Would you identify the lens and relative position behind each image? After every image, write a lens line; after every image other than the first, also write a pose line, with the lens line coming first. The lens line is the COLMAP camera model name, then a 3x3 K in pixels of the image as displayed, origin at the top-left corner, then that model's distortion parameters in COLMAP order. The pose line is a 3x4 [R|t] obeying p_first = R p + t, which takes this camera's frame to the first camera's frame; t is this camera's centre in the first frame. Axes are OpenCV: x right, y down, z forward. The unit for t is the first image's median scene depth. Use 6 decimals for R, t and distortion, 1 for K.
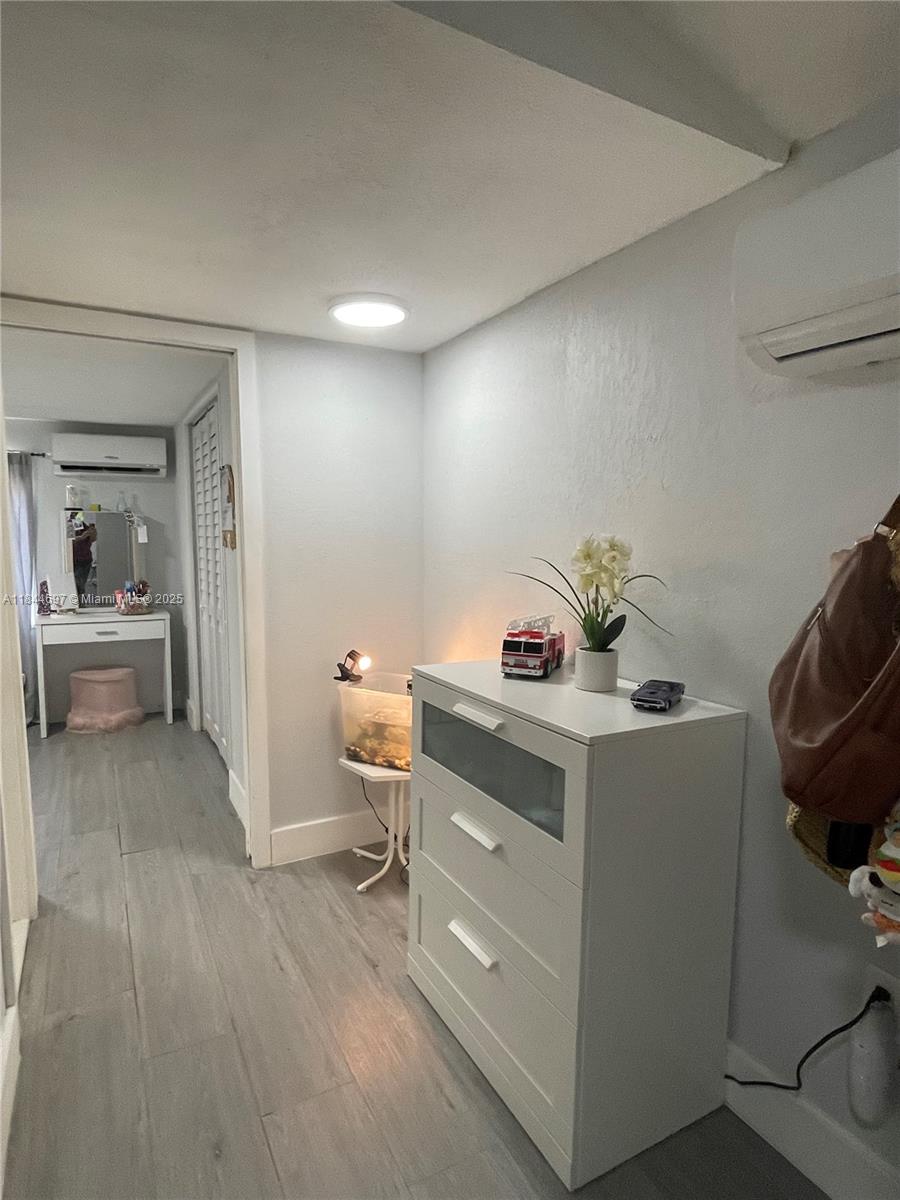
lens RADIAL K [[668.2, 0, 446.9], [0, 668.2, 597.6], [0, 0, 1]] dist [0.001153, -0.001482]
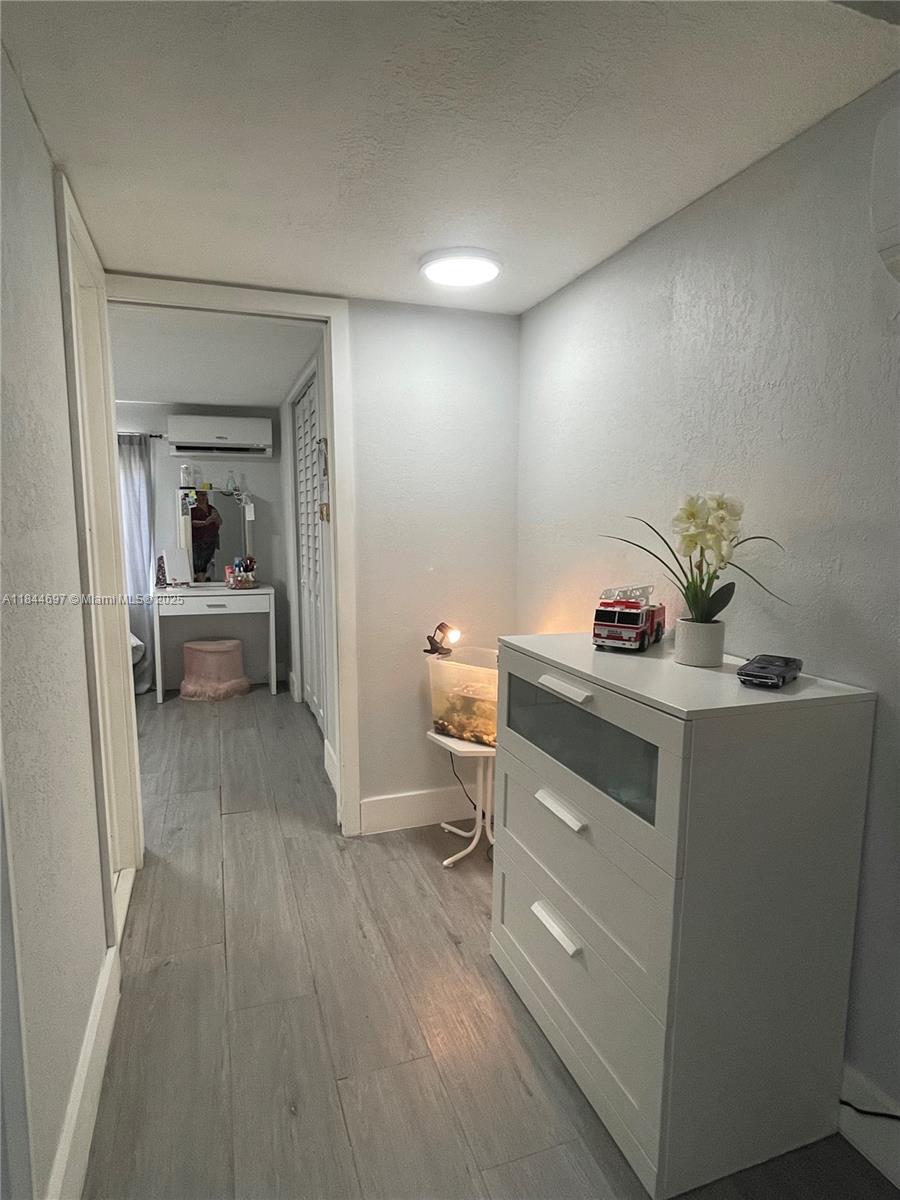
lens RADIAL K [[668.2, 0, 446.9], [0, 668.2, 597.6], [0, 0, 1]] dist [0.001153, -0.001482]
pose [[0.988139, 0.015257, -0.152801, 0.015045], [-0.011880, 0.999665, 0.022987, 0.019715], [0.153101, -0.020899, 0.987990, 0.033438]]
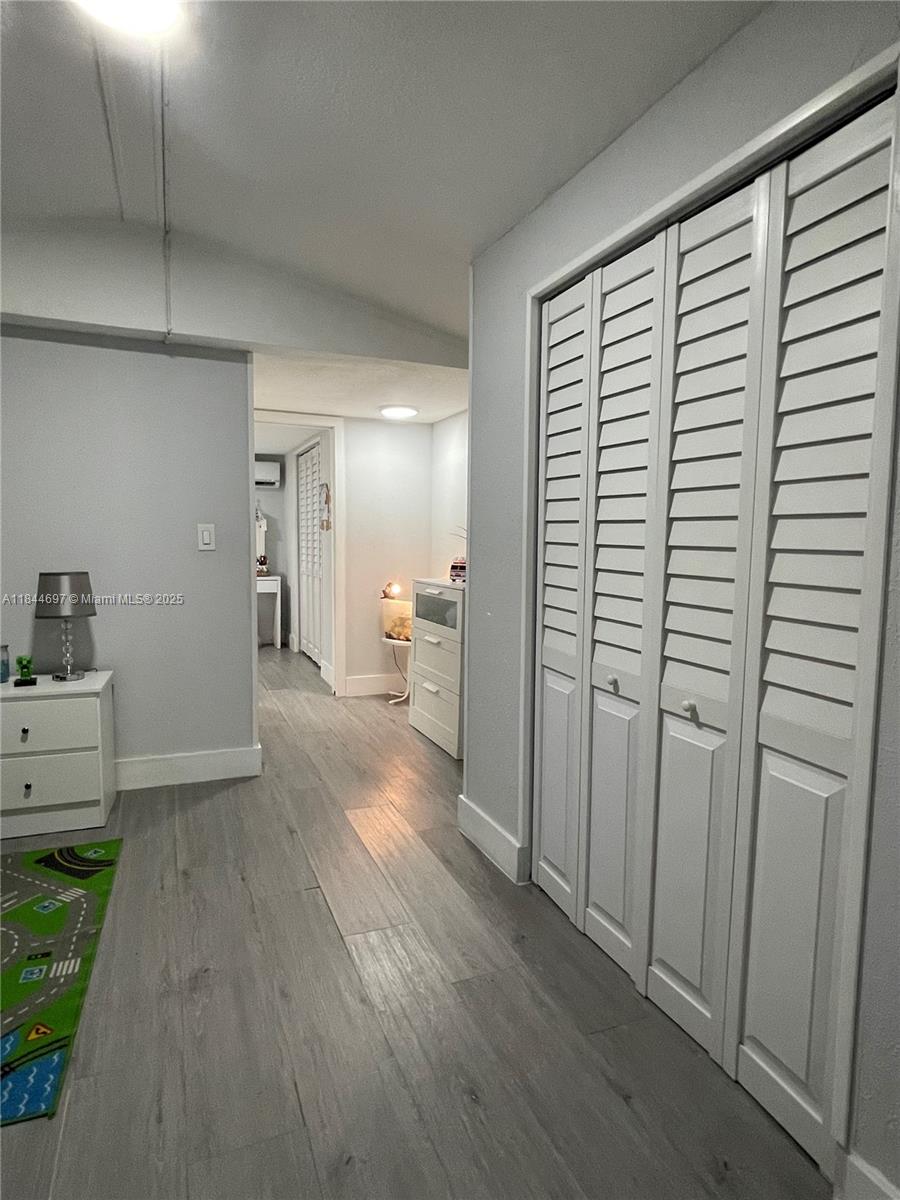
lens RADIAL K [[668.8, 0, 450.6], [0, 668.8, 593.7], [0, 0, 1]] dist [-0.005719, -0.000142]
pose [[0.995735, 0.016804, -0.090714, 0.205916], [-0.017912, 0.999774, -0.011415, 0.132440], [0.090501, 0.012991, 0.995812, -0.888156]]
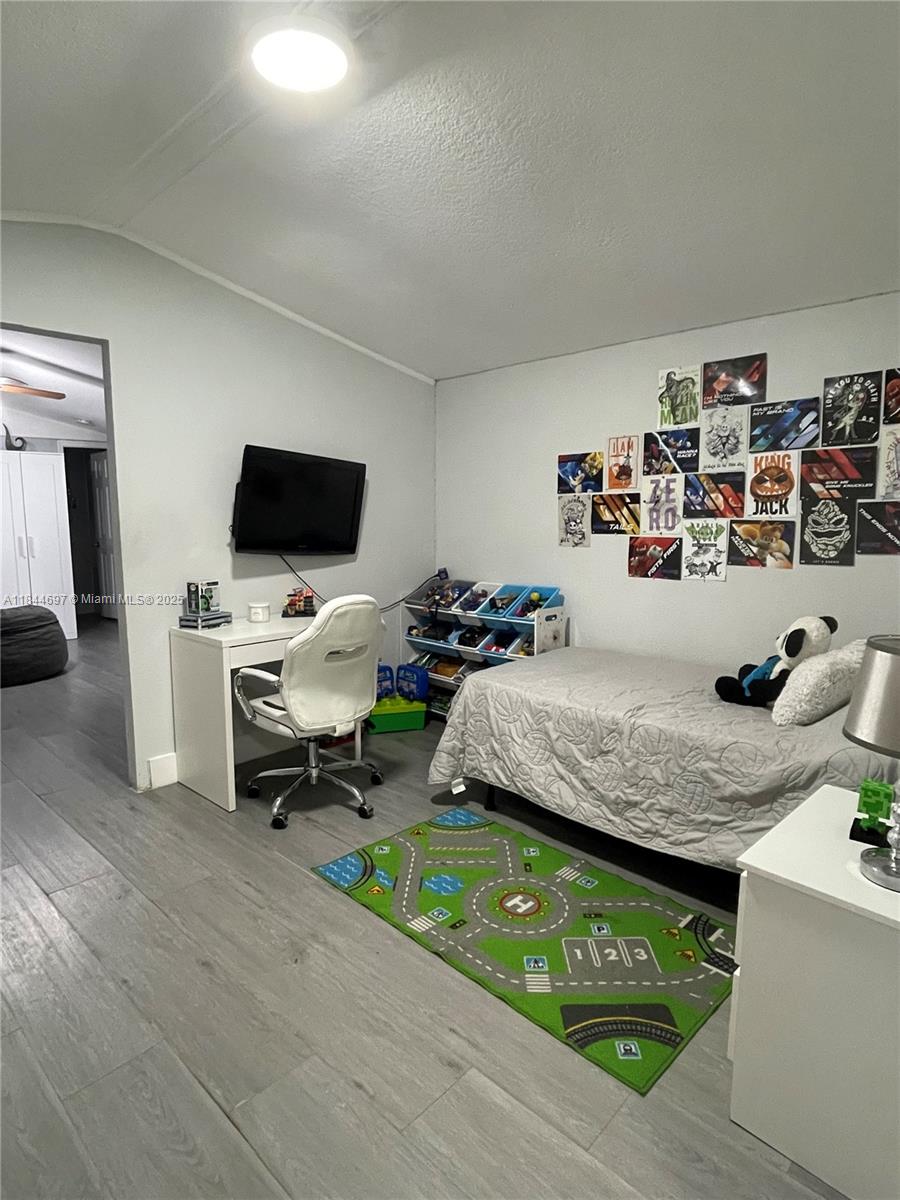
lens RADIAL K [[668.8, 0, 450.6], [0, 668.8, 593.7], [0, 0, 1]] dist [-0.005719, -0.000142]
pose [[-0.948106, 0.040484, -0.315367, -0.061735], [-0.030117, 0.975967, 0.215827, -0.031134], [0.316525, 0.214125, -0.924101, 0.470315]]
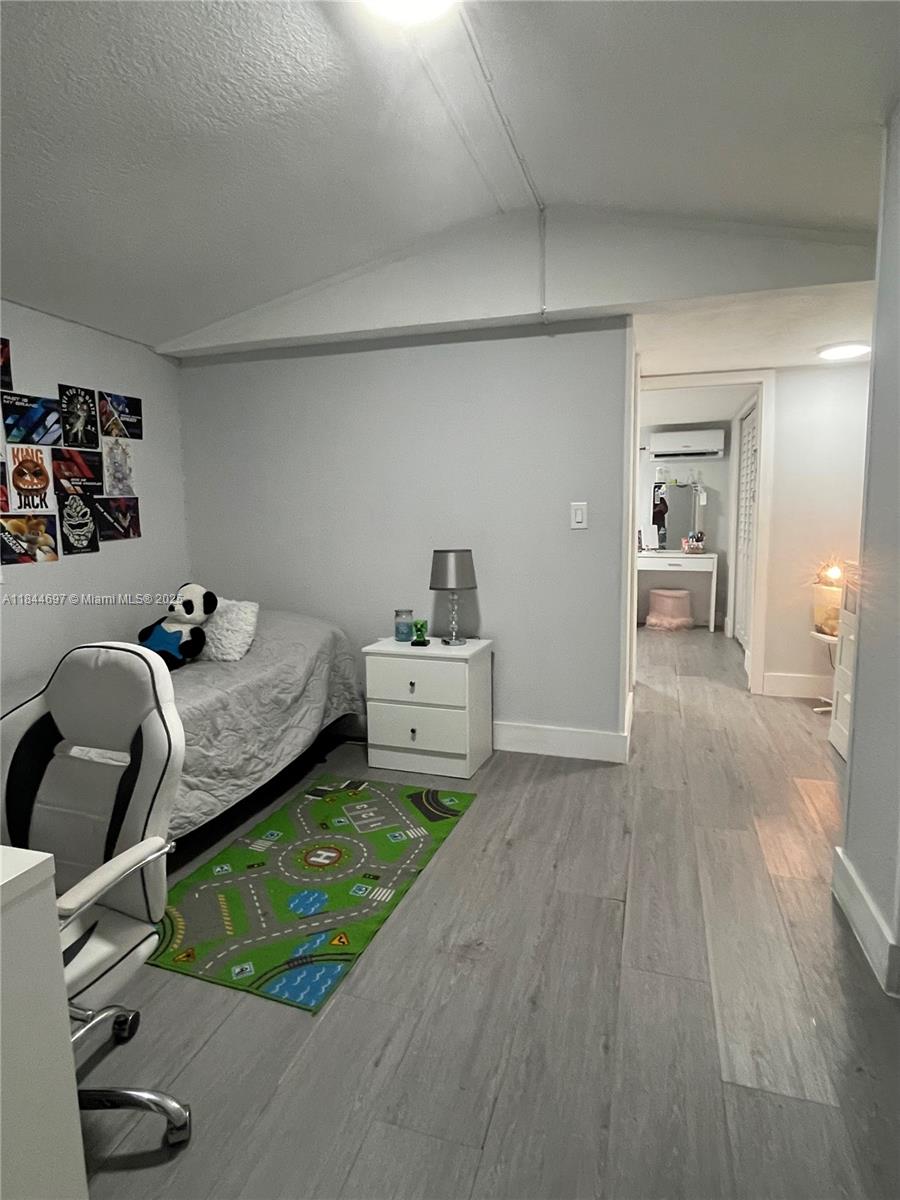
lens RADIAL K [[668.2, 0, 446.9], [0, 668.2, 597.6], [0, 0, 1]] dist [0.001153, -0.001482]
pose [[0.701108, 0.078706, -0.708698, 0.352596], [-0.052720, 0.996891, 0.058557, 0.113046], [0.711104, -0.003692, 0.703077, -0.732356]]
